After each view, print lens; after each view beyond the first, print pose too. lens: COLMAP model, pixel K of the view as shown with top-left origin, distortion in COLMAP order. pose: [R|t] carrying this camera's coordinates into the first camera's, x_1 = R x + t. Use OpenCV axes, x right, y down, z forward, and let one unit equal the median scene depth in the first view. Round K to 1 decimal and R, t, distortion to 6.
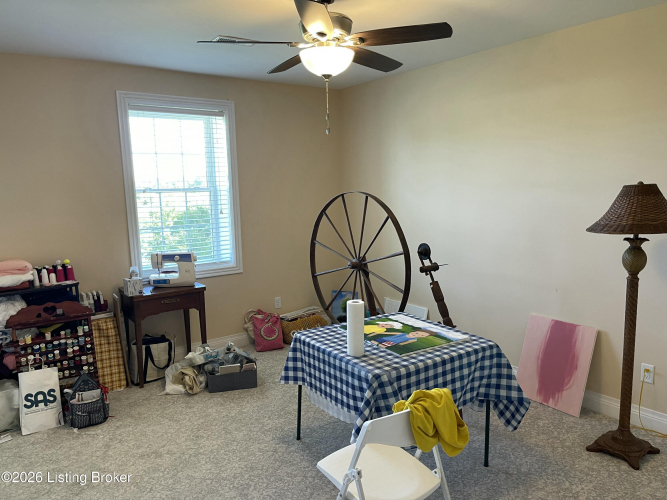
lens RADIAL K [[473.7, 0, 333.5], [0, 473.7, 250.0], [0, 0, 1]] dist [0.056562, -0.000350]
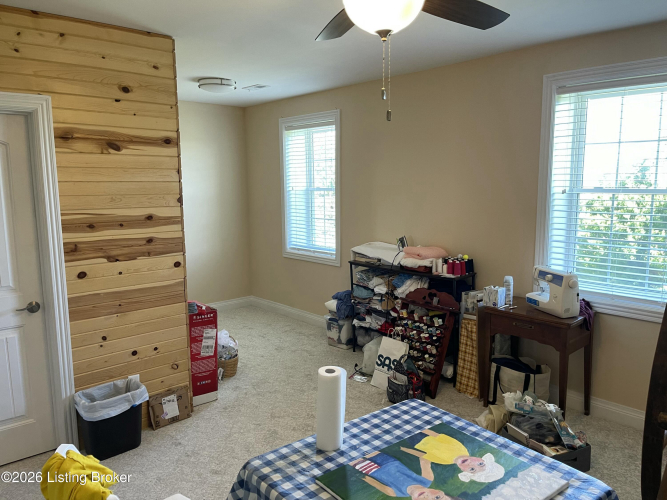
lens RADIAL K [[496.0, 0, 333.5], [0, 496.0, 250.0], [0, 0, 1]] dist [0.001042, 0.000477]
pose [[0.129710, 0.154618, -0.979423, 0.538941], [-0.130499, 0.981837, 0.137717, -0.119274], [0.982927, 0.109951, 0.147532, 0.666204]]
